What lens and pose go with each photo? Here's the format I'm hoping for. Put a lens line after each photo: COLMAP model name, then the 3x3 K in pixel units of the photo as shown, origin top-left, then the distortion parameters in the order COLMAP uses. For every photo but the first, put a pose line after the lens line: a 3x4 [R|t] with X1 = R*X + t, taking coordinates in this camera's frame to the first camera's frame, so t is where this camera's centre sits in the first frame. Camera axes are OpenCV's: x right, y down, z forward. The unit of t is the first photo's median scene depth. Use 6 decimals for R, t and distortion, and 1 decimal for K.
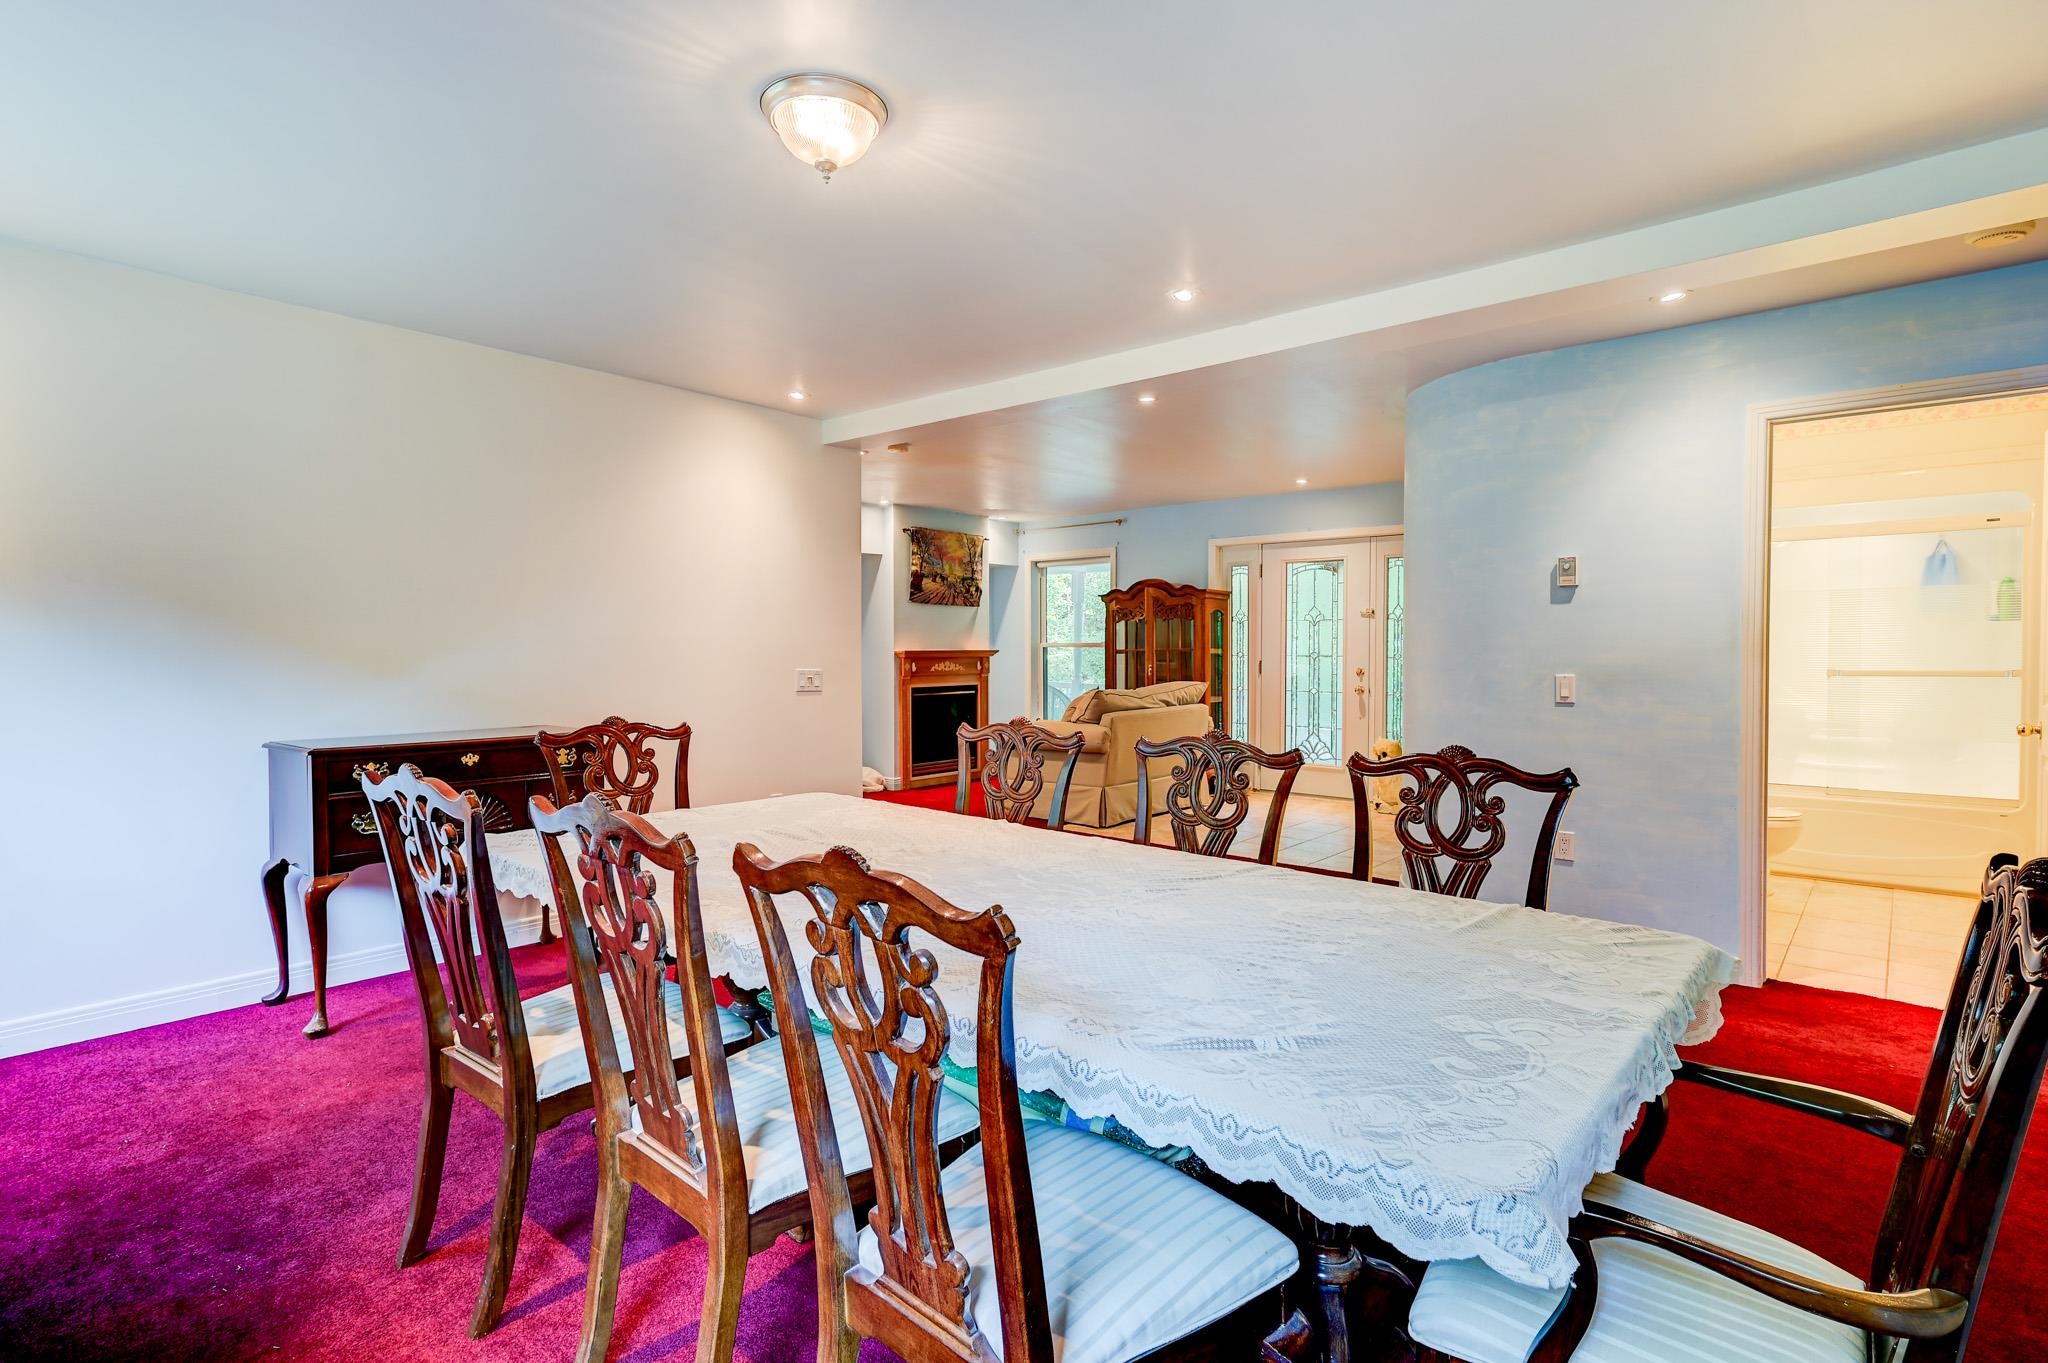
lens RADIAL K [[1020.9, 0, 1017.2], [0, 1020.9, 673.8], [0, 0, 1]] dist [0.009321, -0.000309]
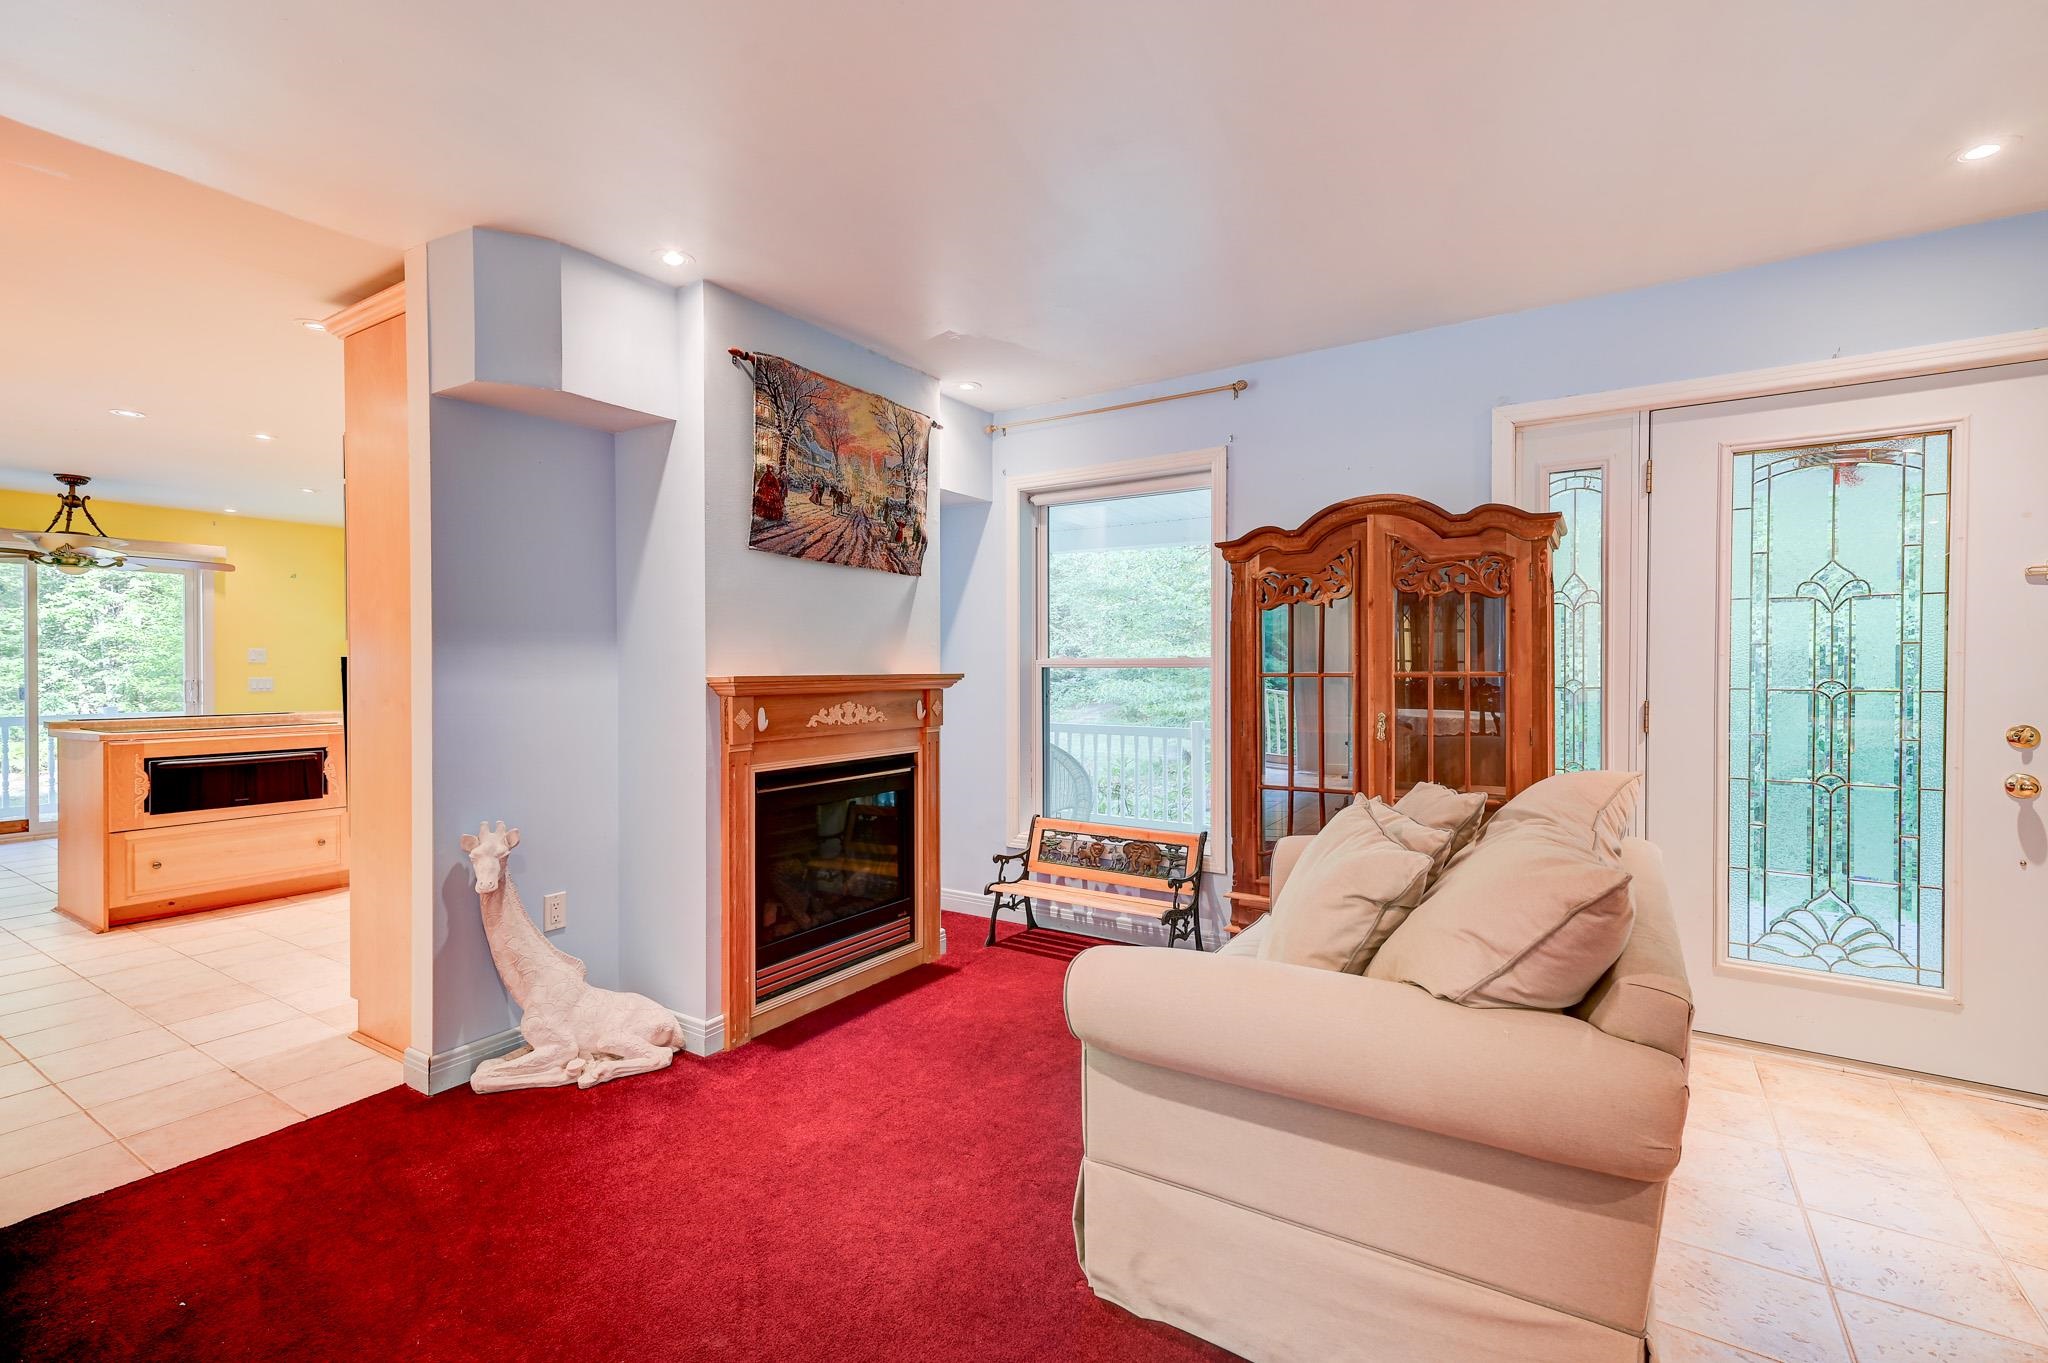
lens RADIAL K [[902.3, 0, 1022.0], [0, 902.3, 676.7], [0, 0, 1]] dist [0.000818, 0.006911]
pose [[0.989879, -0.001059, 0.141912, -0.052389], [0.003512, 0.999849, -0.017034, -0.016263], [-0.141872, 0.017360, 0.989733, 0.646546]]
